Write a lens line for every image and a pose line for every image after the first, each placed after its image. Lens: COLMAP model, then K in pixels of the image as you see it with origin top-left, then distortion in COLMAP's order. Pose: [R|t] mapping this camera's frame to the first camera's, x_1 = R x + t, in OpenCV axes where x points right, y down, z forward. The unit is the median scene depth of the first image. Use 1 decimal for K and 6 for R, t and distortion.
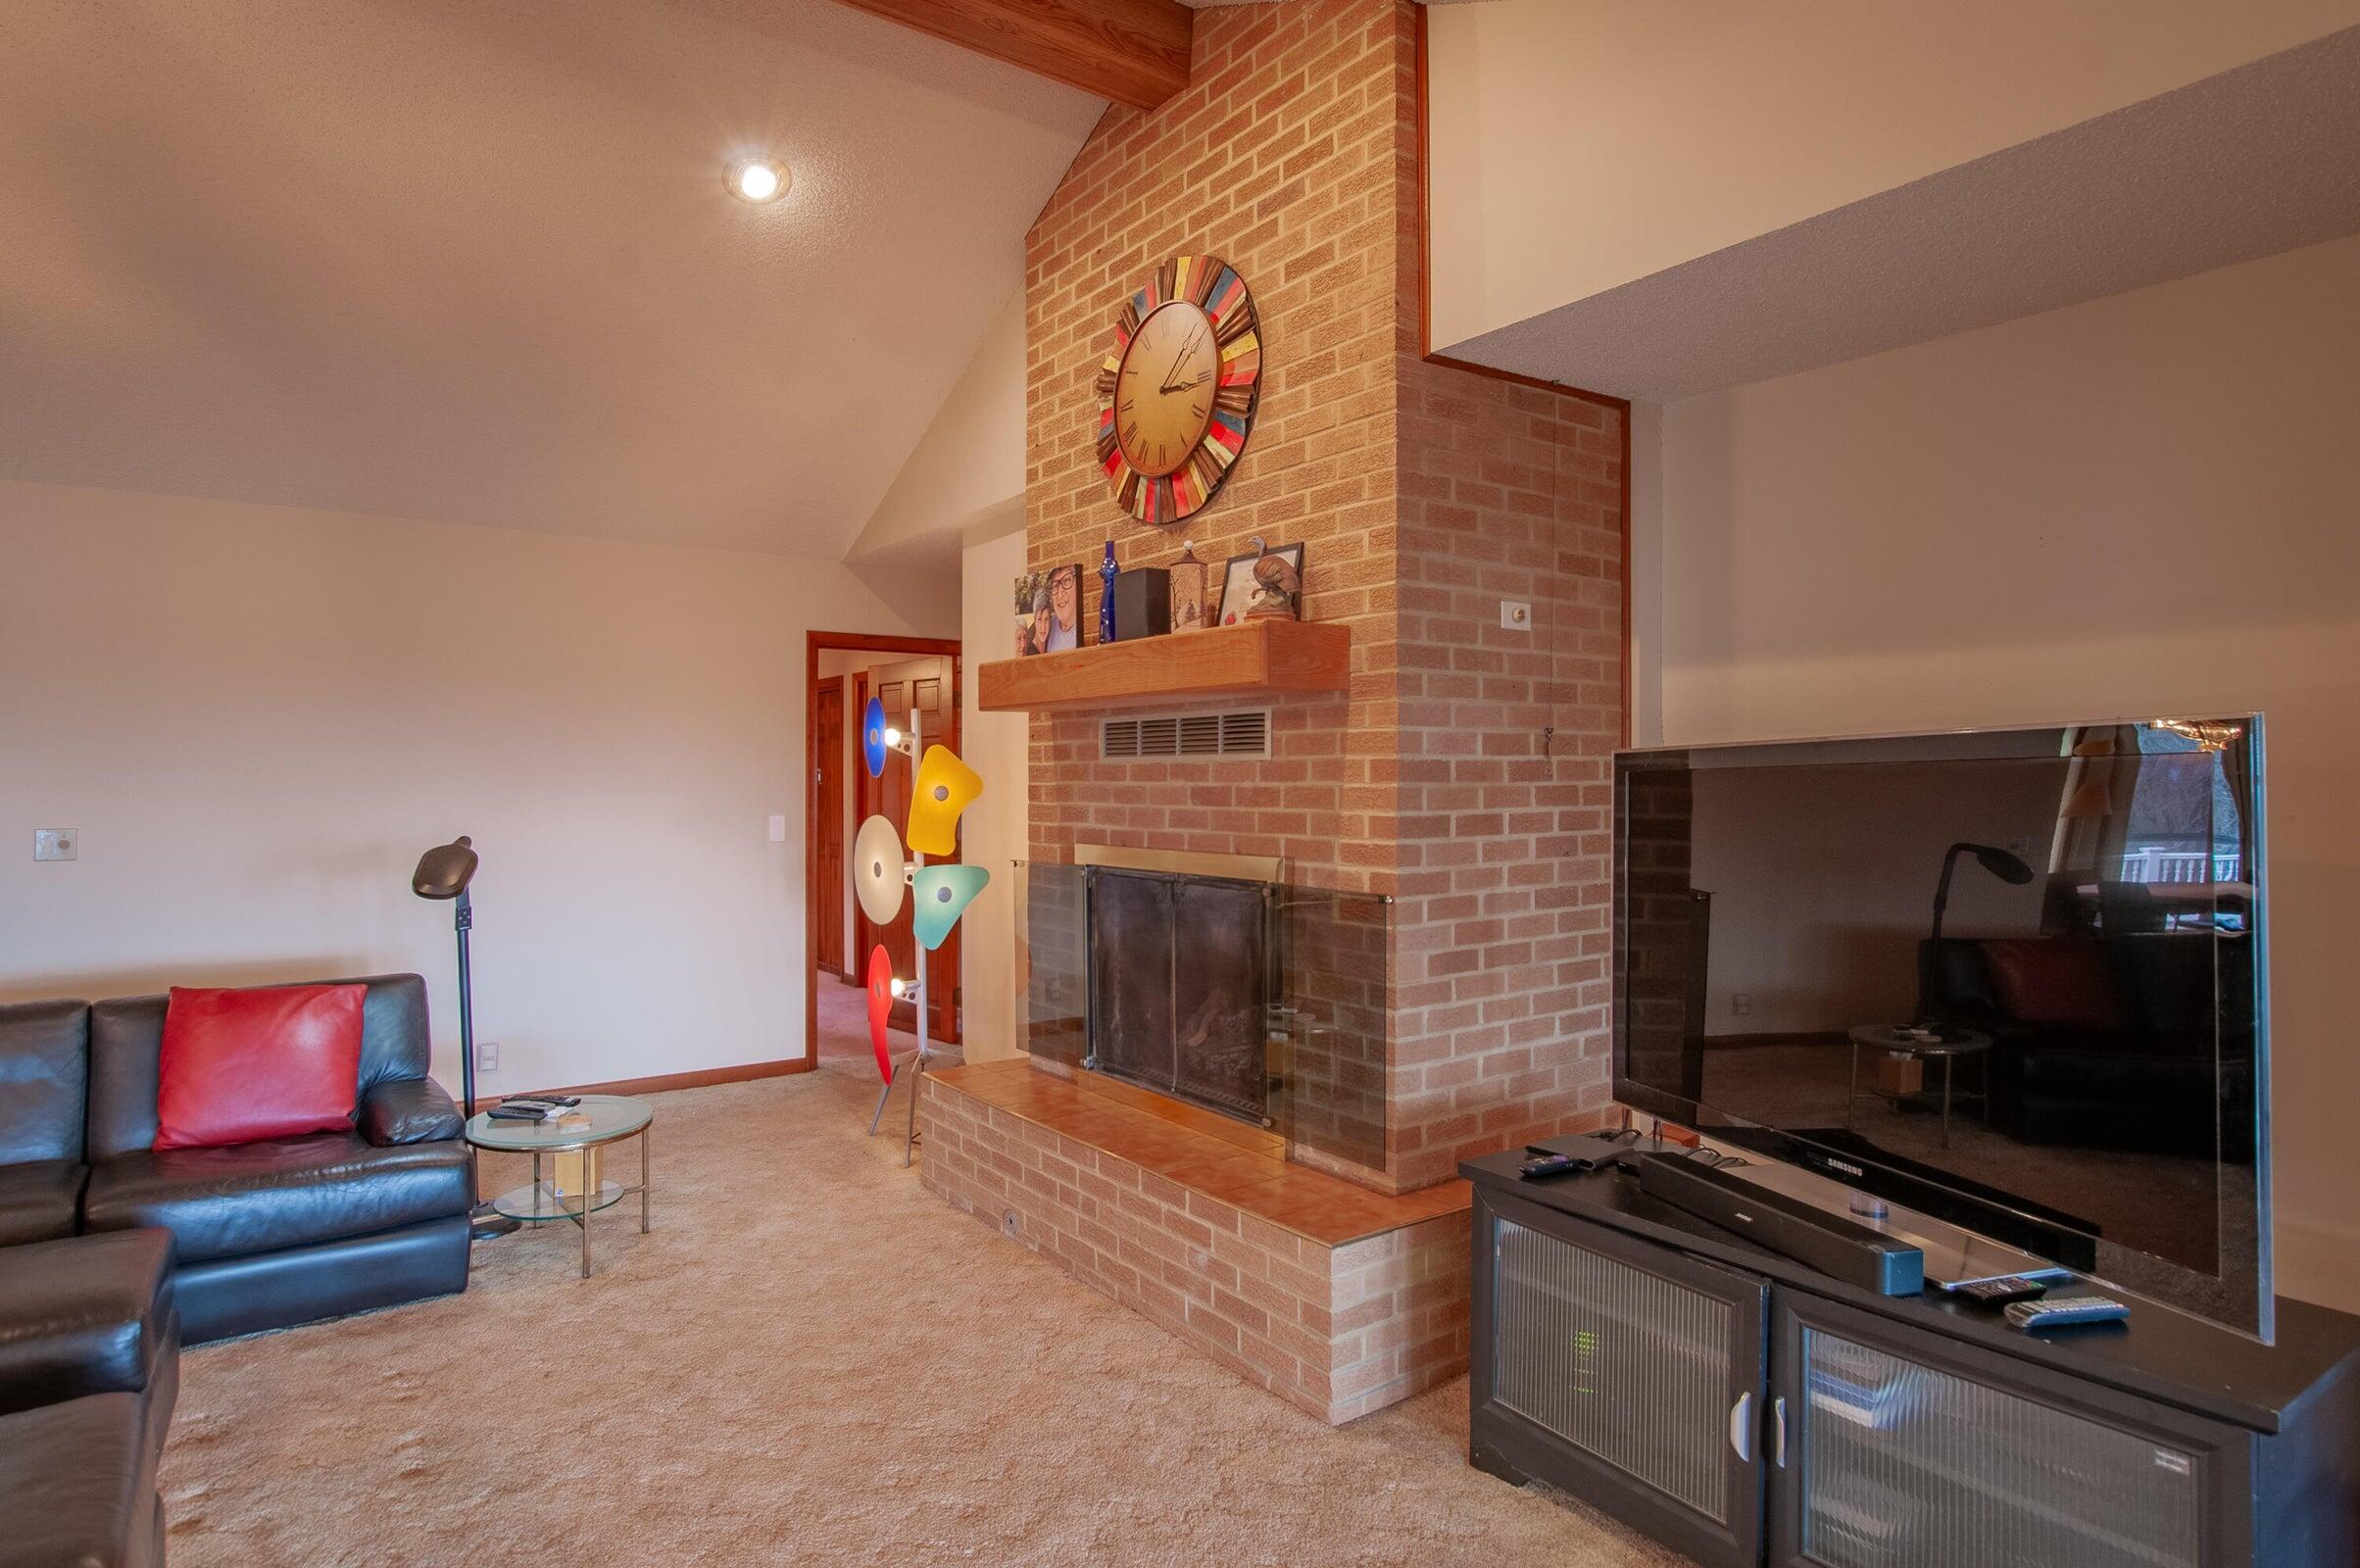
lens RADIAL K [[1283.7, 0, 1119.6], [0, 1283.7, 778.6], [0, 0, 1]] dist [-0.027145, 0.003580]
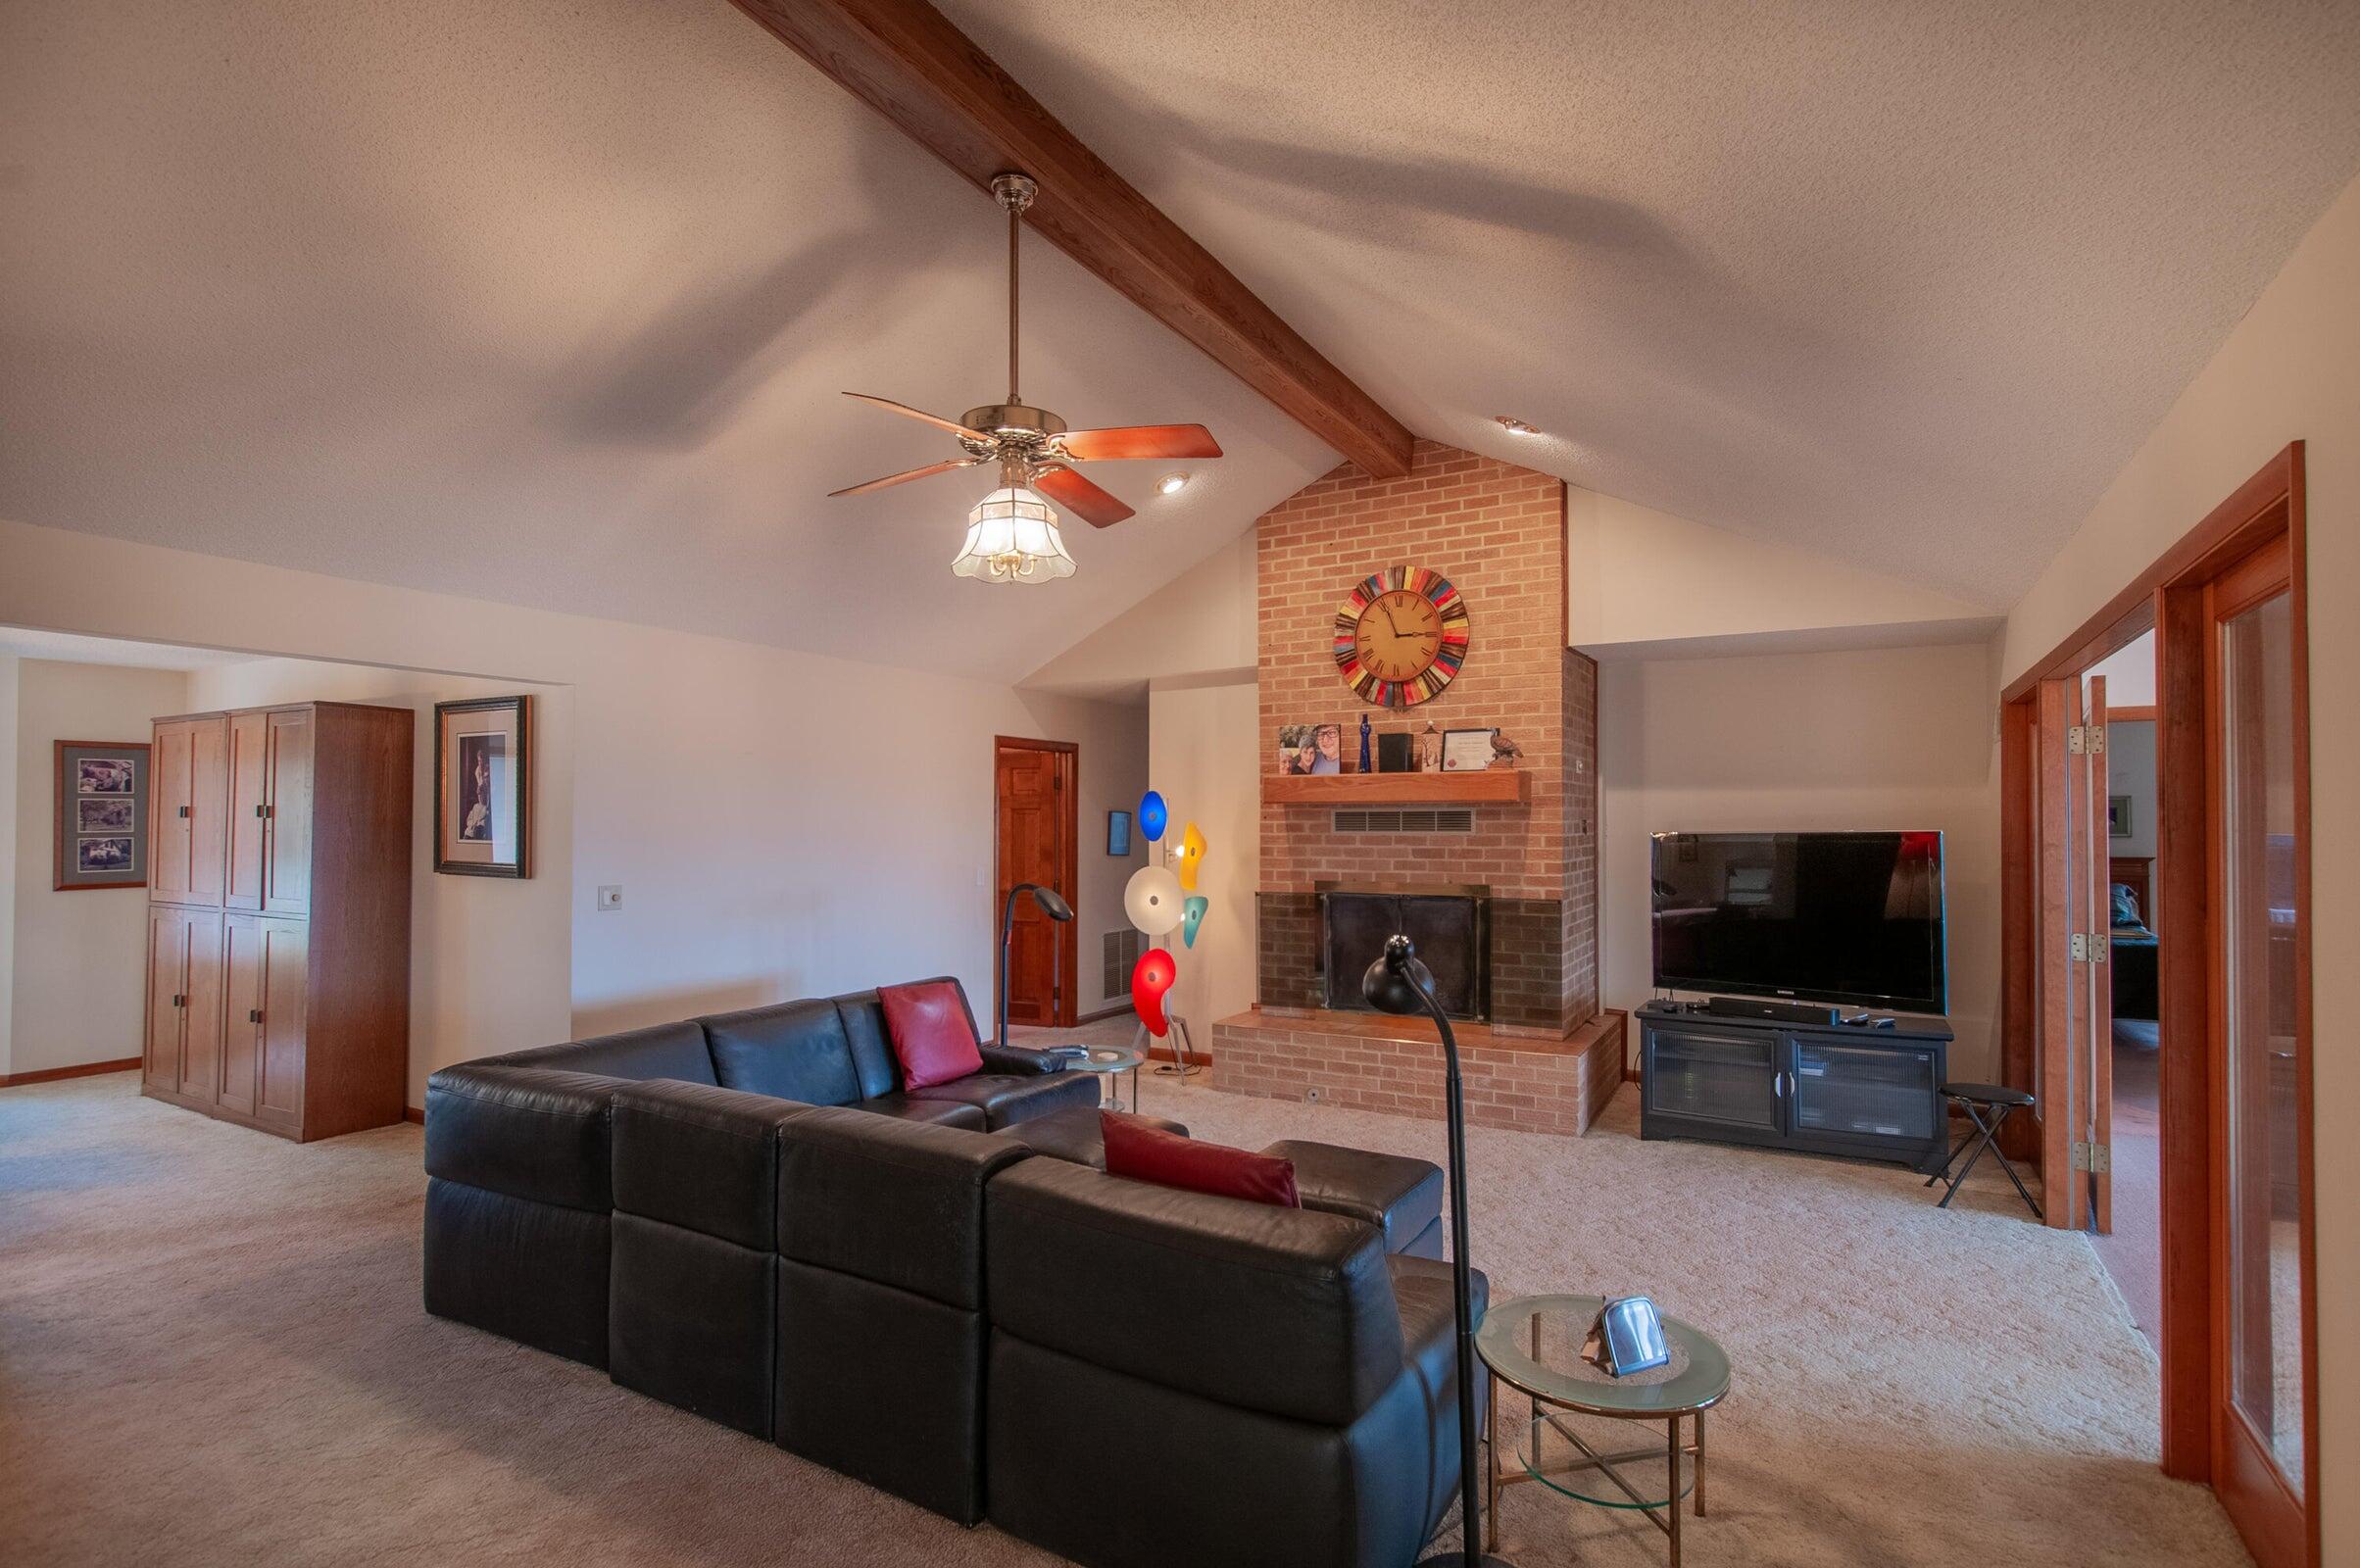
lens RADIAL K [[1197.5, 0, 1173.9], [0, 1197.5, 804.3], [0, 0, 1]] dist [-0.021133, 0.002227]
pose [[0.899931, 0.006602, 0.435983, -1.032098], [-0.000009, 0.999886, -0.015123, -0.032077], [-0.436033, 0.013606, 0.899828, -0.429195]]
